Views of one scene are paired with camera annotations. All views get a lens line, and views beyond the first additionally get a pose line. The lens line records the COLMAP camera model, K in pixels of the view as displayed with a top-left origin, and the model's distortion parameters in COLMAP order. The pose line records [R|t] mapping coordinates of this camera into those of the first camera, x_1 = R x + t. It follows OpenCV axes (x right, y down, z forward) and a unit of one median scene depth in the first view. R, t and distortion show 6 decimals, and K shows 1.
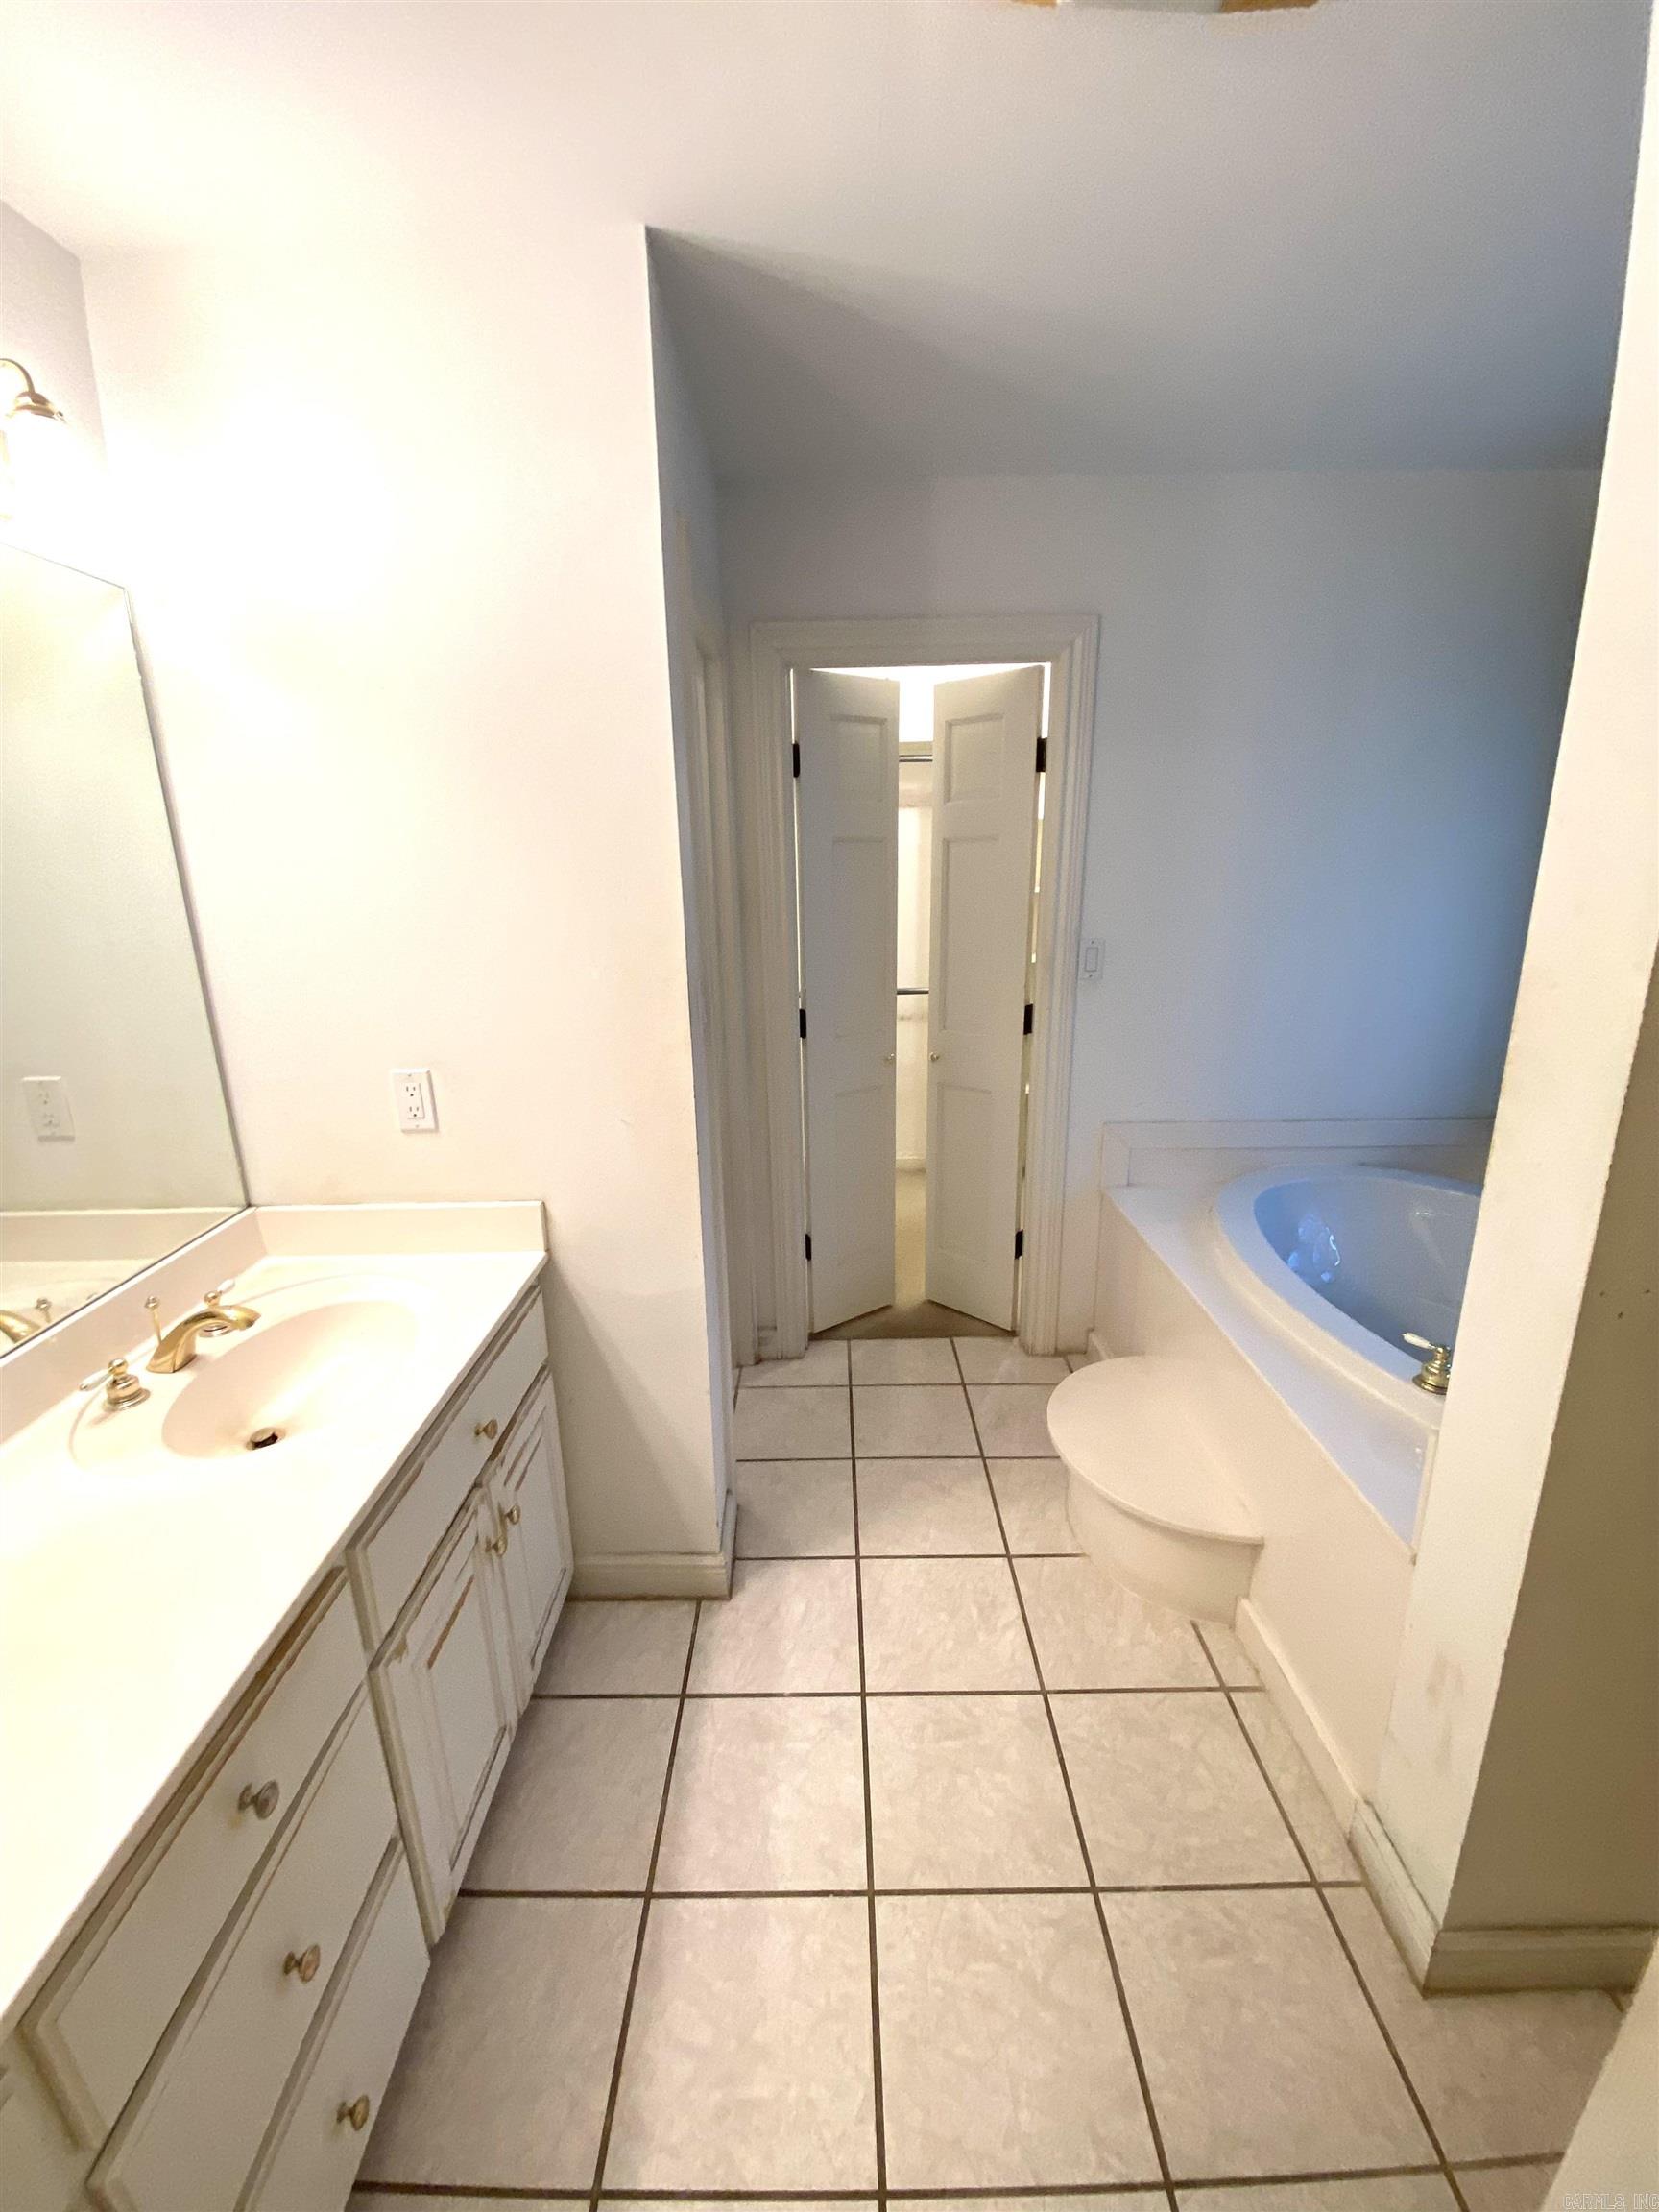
lens RADIAL K [[882.6, 0, 831.8], [0, 882.6, 1084.5], [0, 0, 1]] dist [-0.012044, -0.001783]
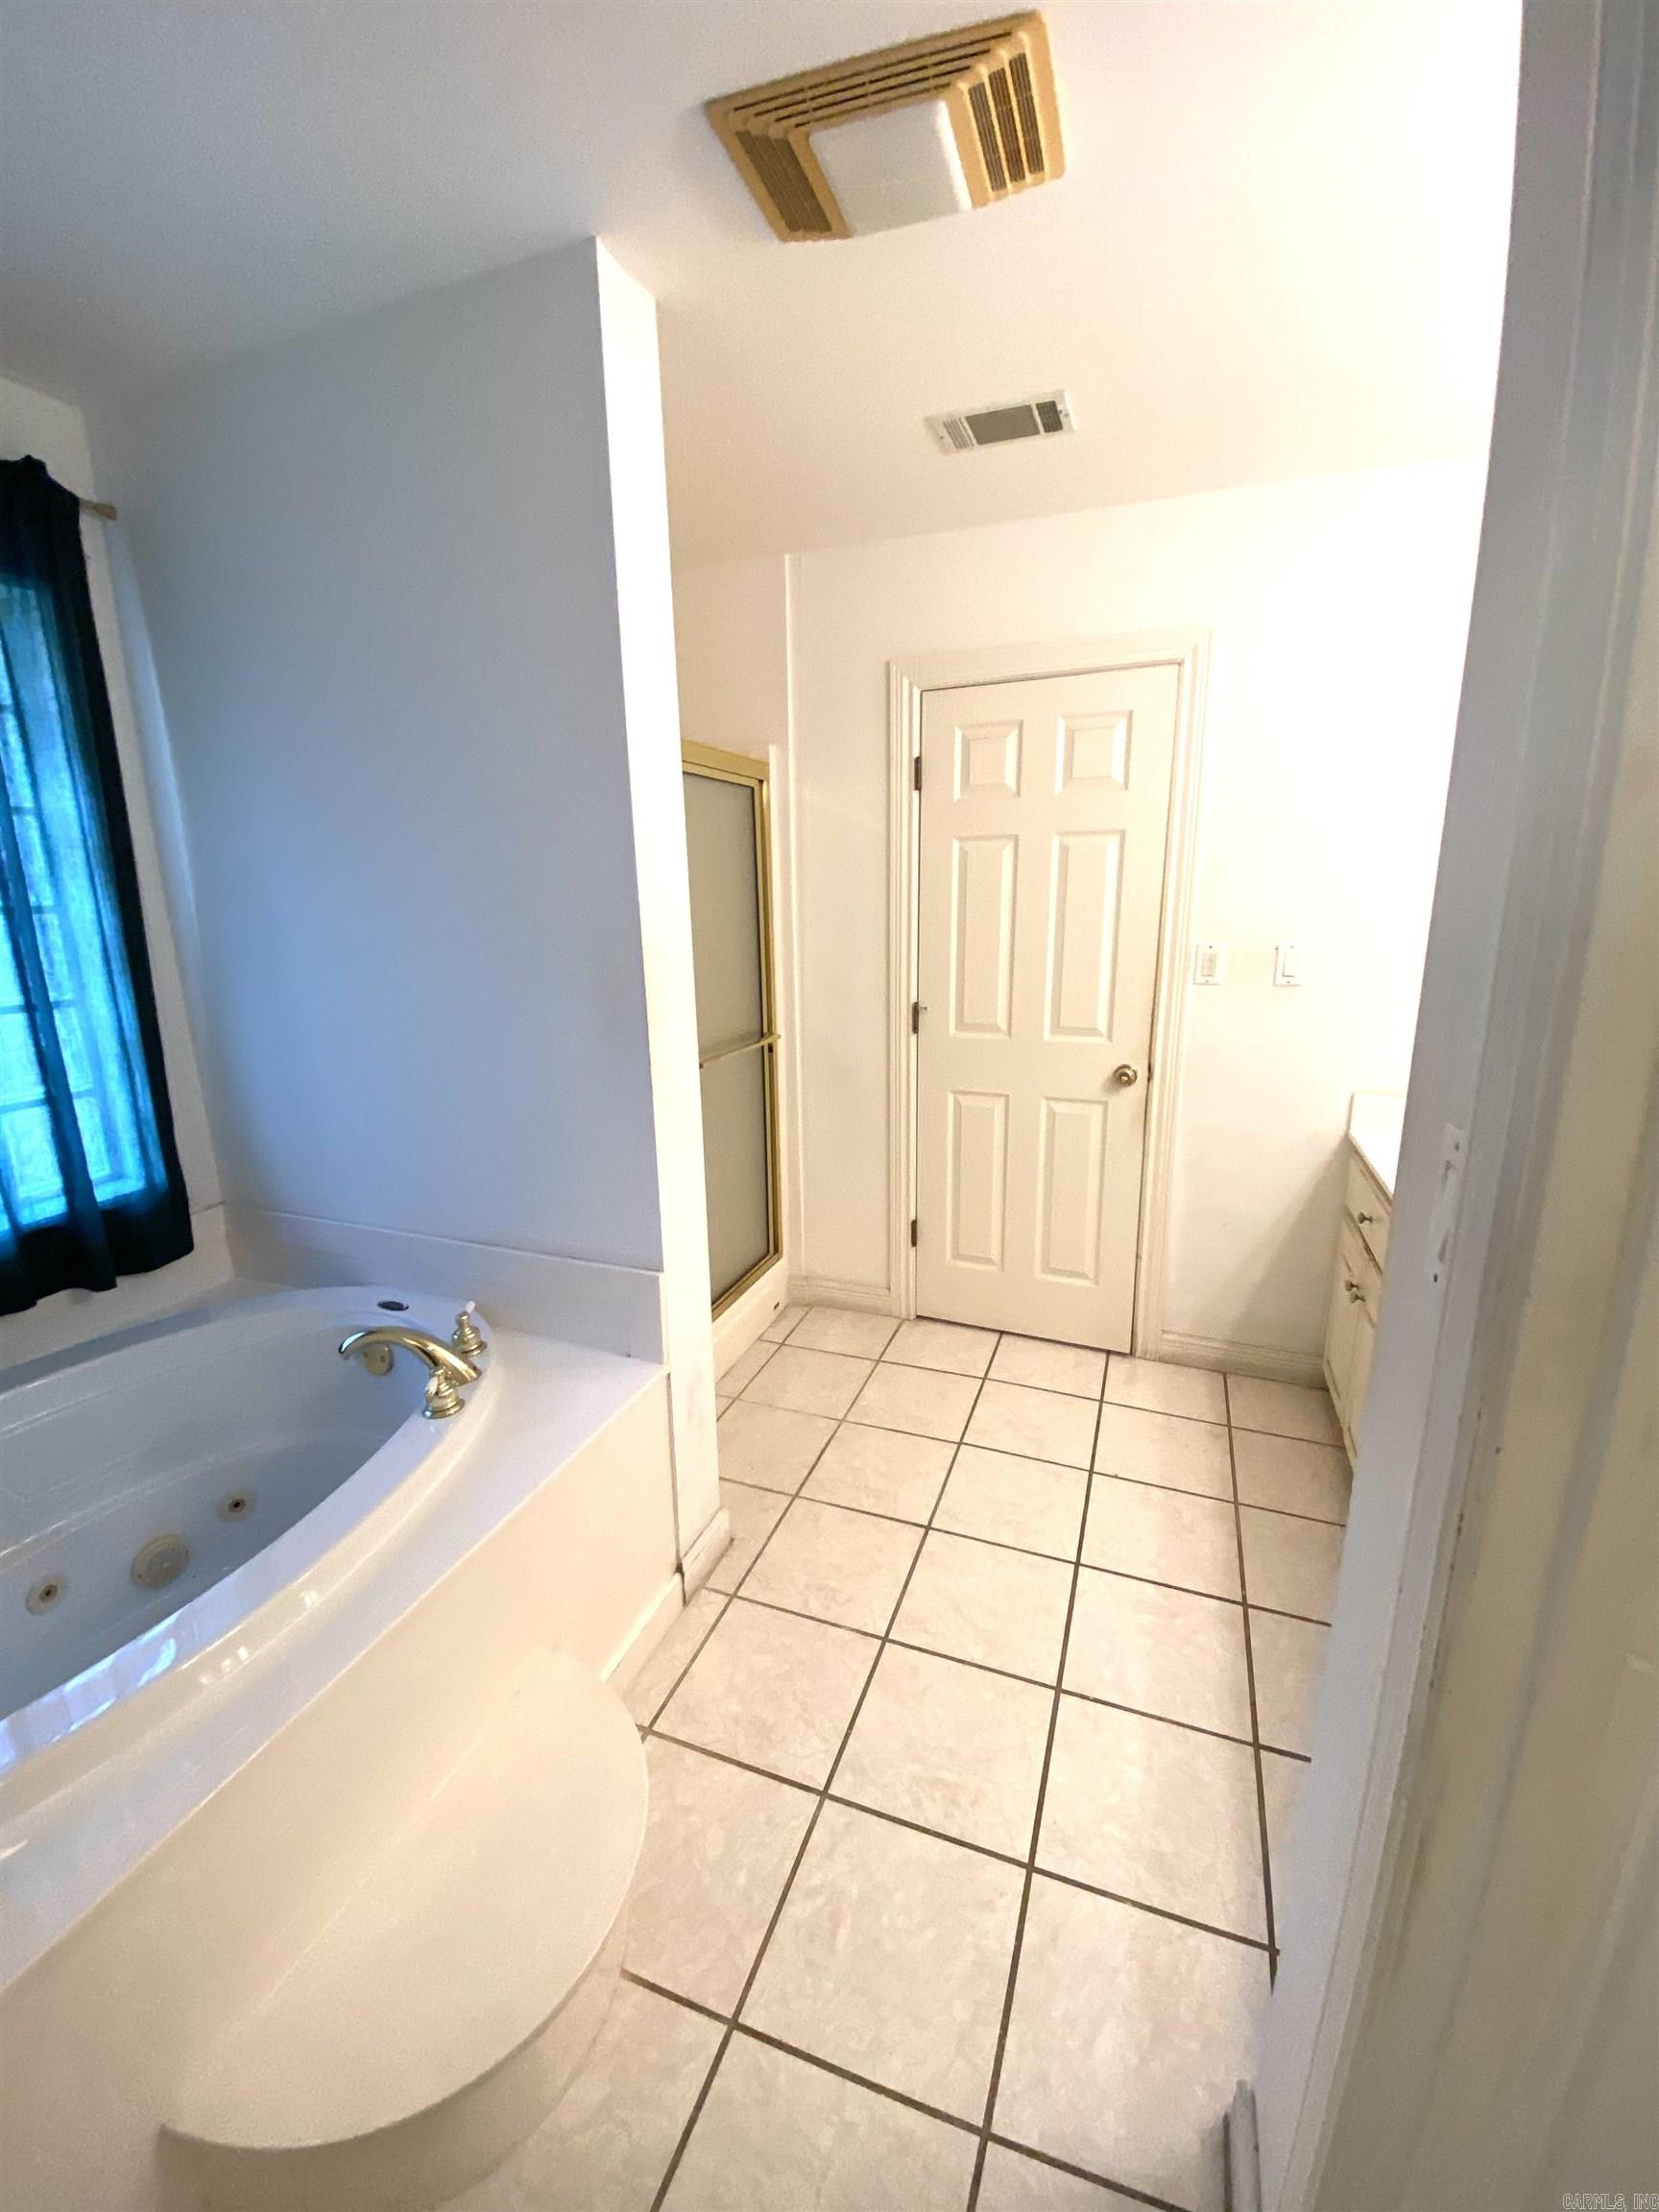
lens RADIAL K [[882.6, 0, 834.3], [0, 882.6, 1110.2], [0, 0, 1]] dist [-0.012044, -0.001783]
pose [[-0.933273, -0.068248, 0.352624, -0.029568], [0.110272, 0.879918, 0.462152, -0.288441], [-0.341821, 0.470199, -0.813678, 1.252648]]
